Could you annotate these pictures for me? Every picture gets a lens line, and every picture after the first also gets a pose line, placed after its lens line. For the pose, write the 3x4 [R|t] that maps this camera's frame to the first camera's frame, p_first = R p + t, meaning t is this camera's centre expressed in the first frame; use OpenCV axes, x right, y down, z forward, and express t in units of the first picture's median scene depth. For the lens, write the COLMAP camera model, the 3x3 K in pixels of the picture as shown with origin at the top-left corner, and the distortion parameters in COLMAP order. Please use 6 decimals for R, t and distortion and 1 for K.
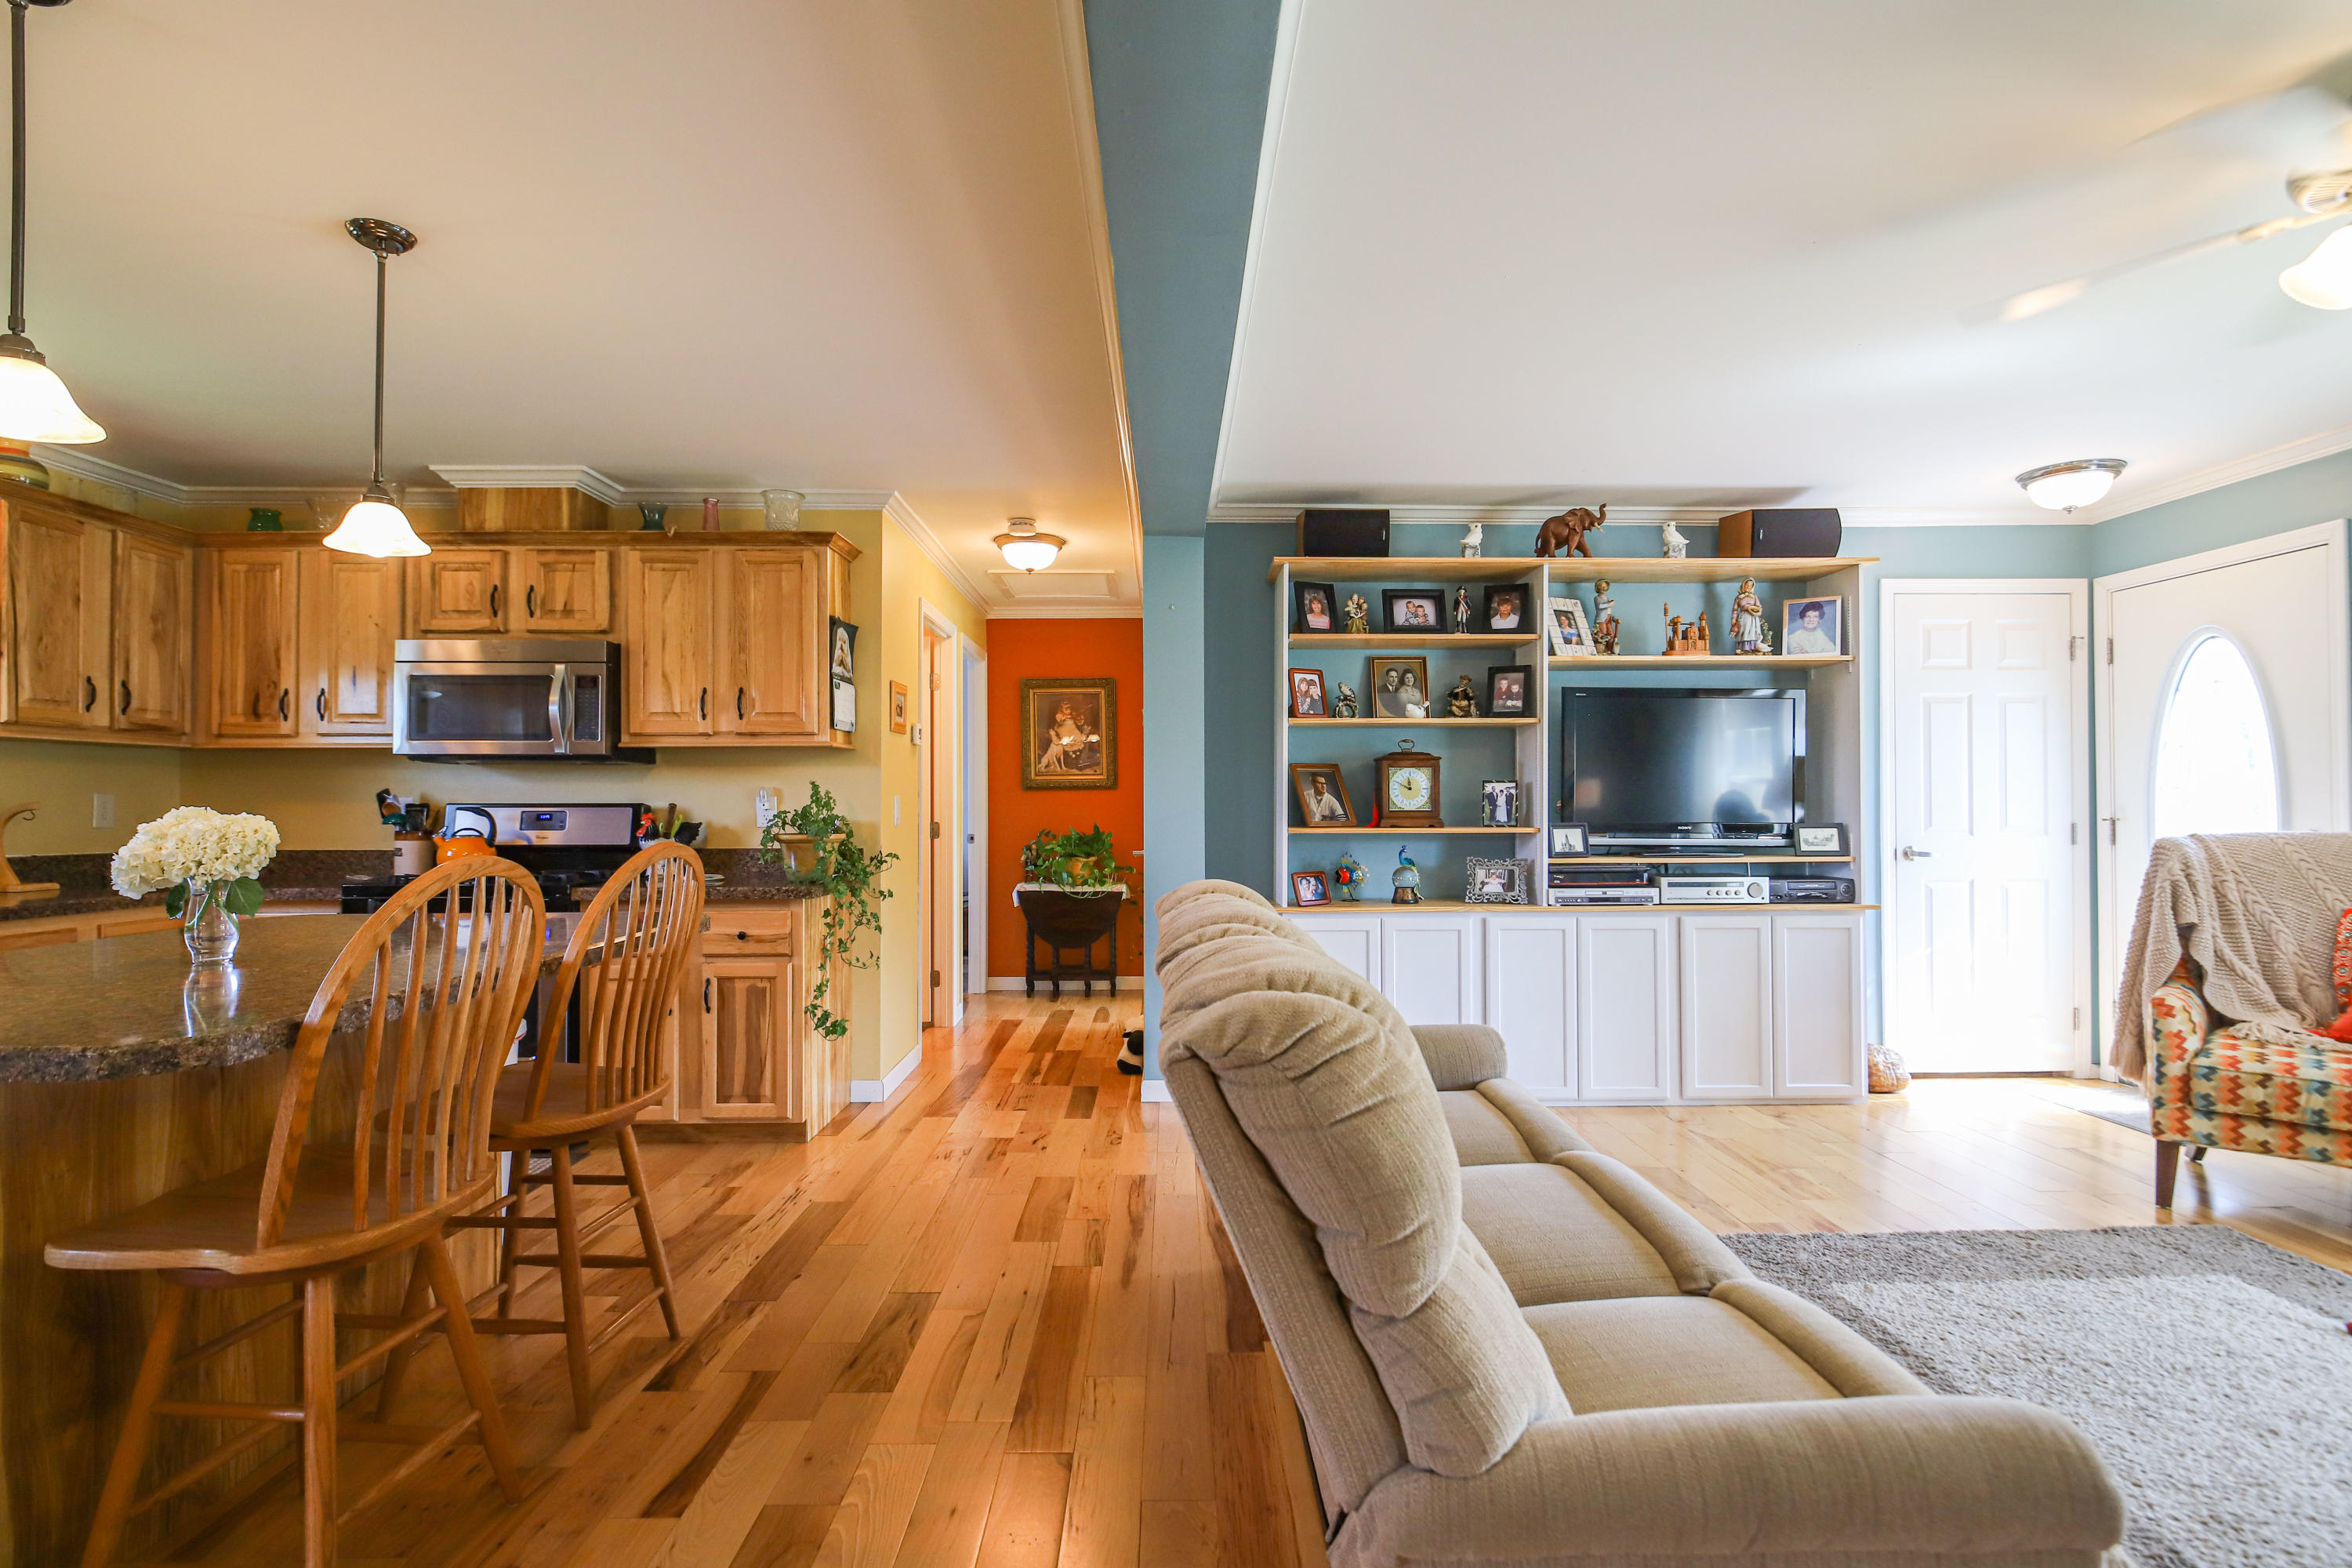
lens RADIAL K [[1138.5, 0, 1188.0], [0, 1138.5, 786.6], [0, 0, 1]] dist [0.002360, -0.007048]
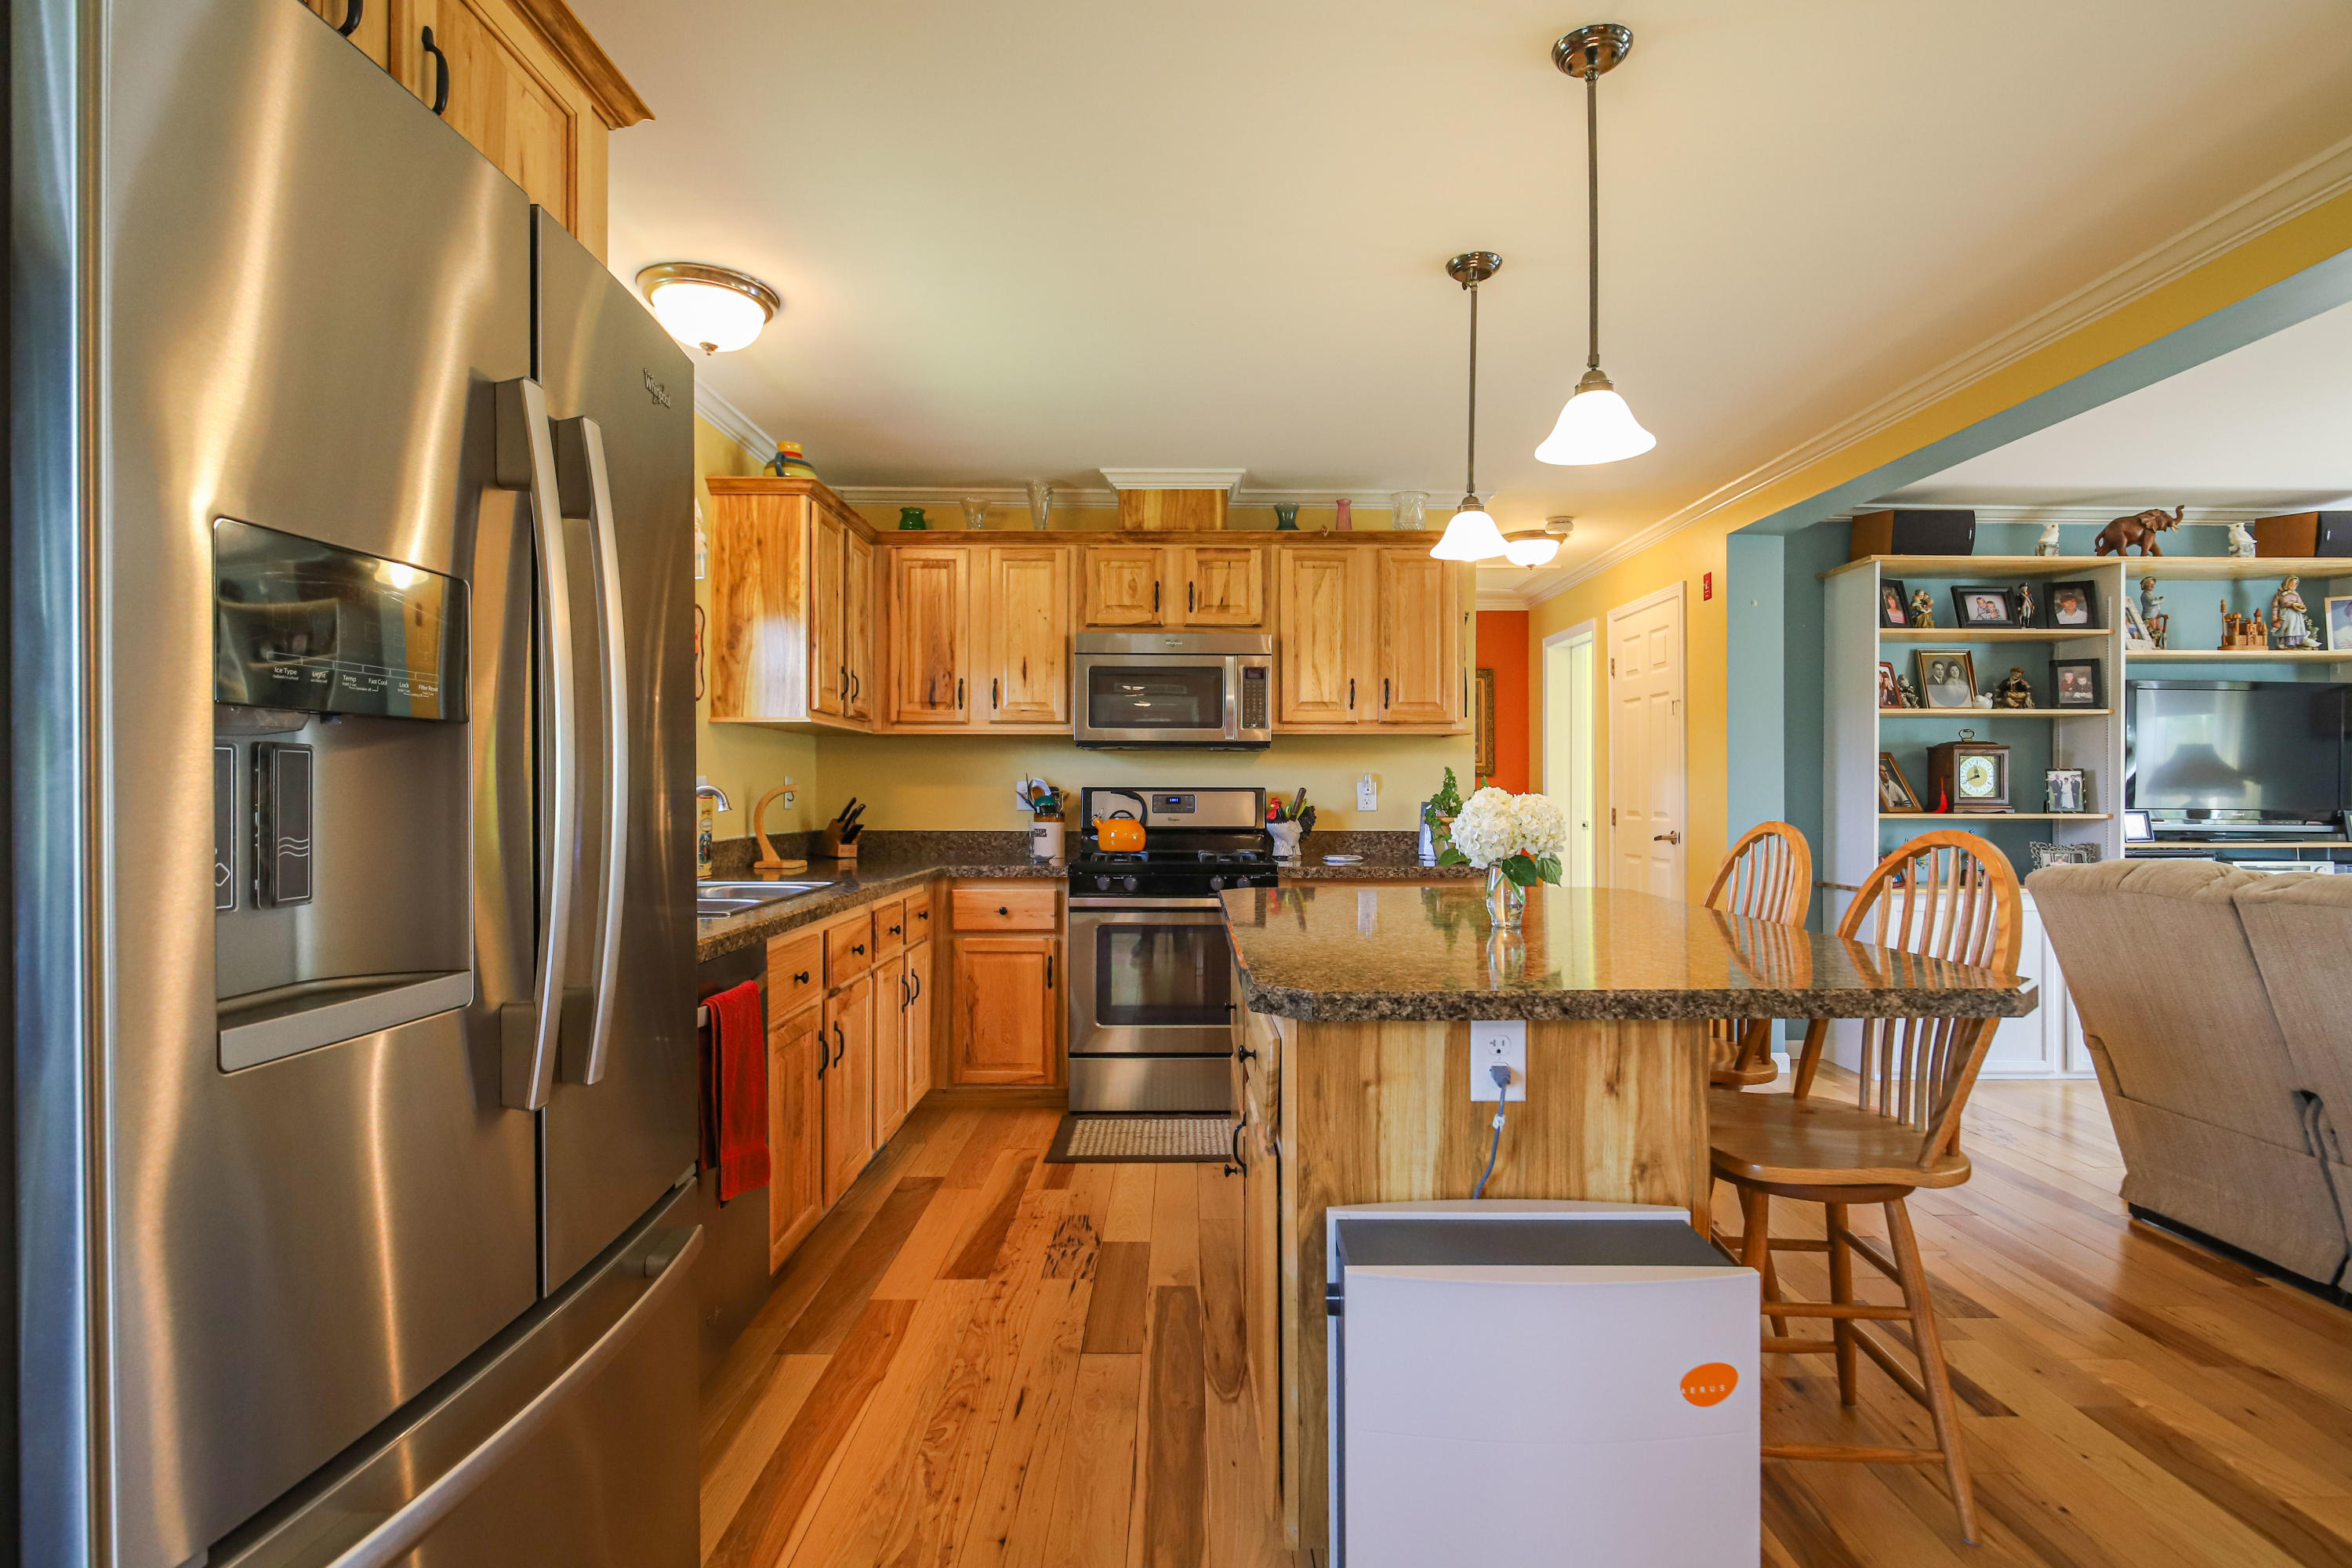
lens RADIAL K [[1138.5, 0, 1188.0], [0, 1138.5, 786.6], [0, 0, 1]] dist [0.002360, -0.007048]
pose [[0.999907, 0.003380, -0.013242, -0.537058], [-0.003253, 0.999948, 0.009628, 0.003727], [0.013274, -0.009584, 0.999866, -0.059726]]
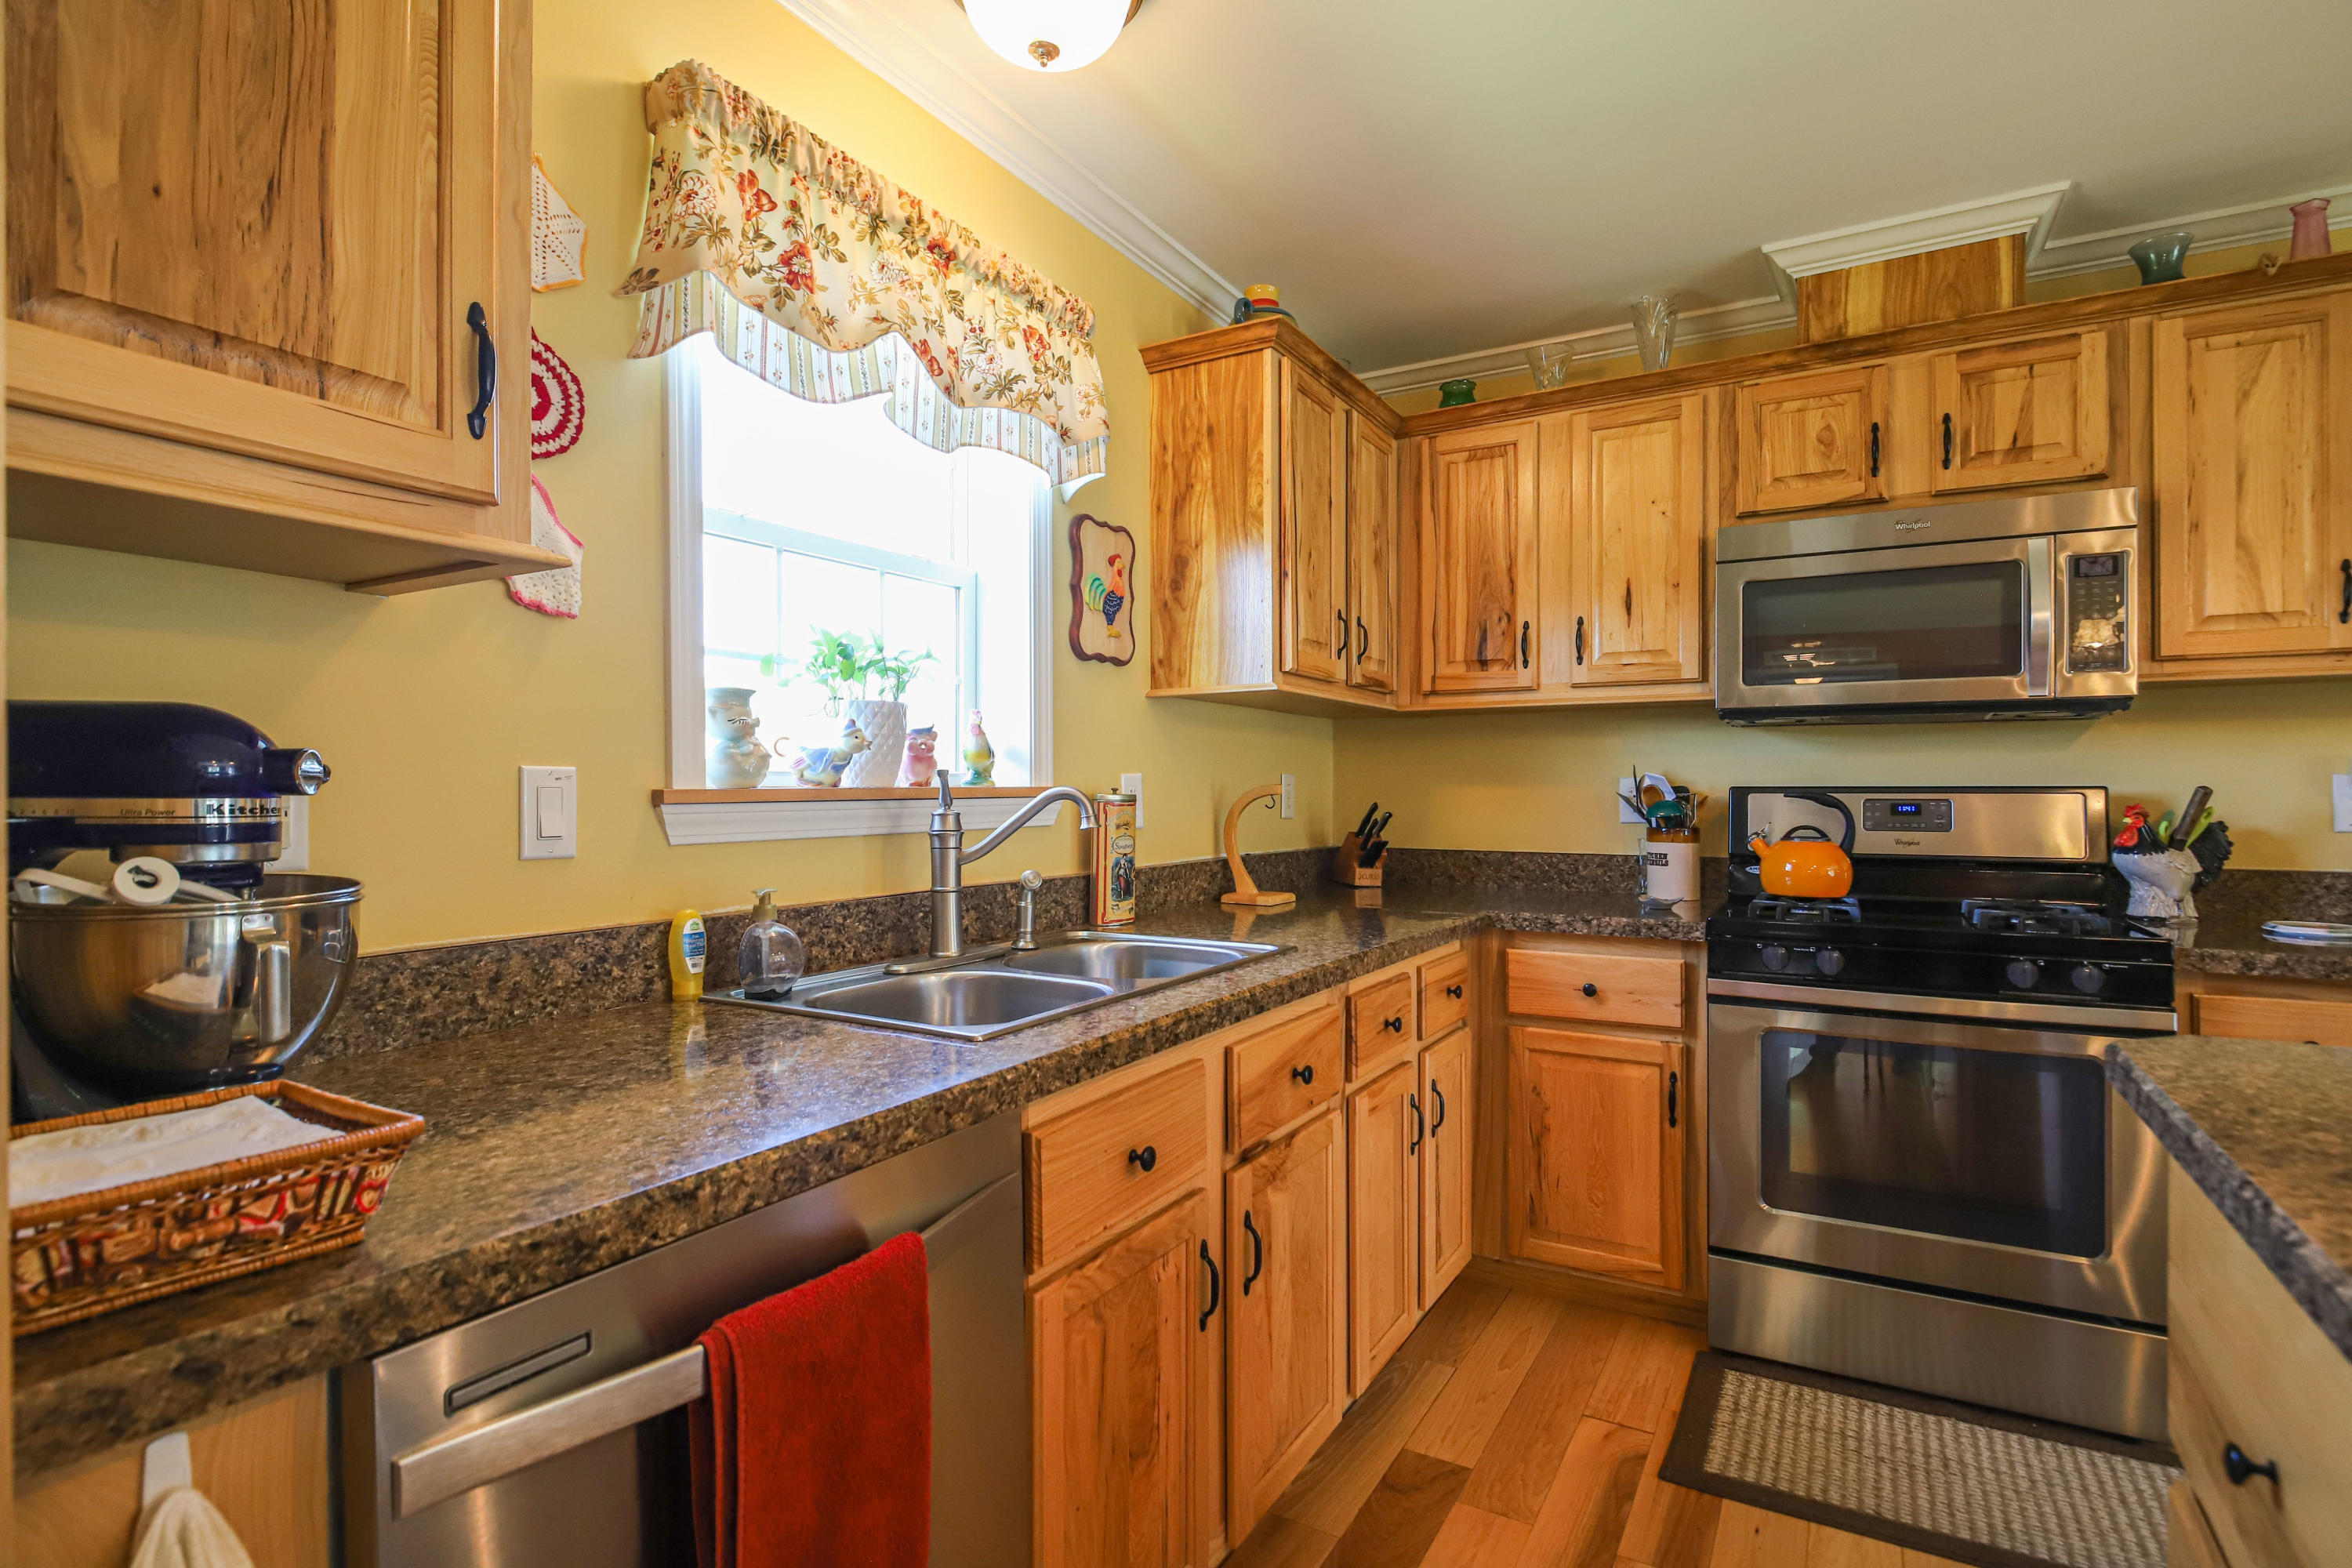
lens RADIAL K [[1138.5, 0, 1188.0], [0, 1138.5, 786.6], [0, 0, 1]] dist [0.002360, -0.007048]
pose [[0.854683, -0.000329, -0.519150, -0.576694], [0.006095, 0.999937, 0.009399, 0.006733], [0.519115, -0.011198, 0.854631, 0.281275]]
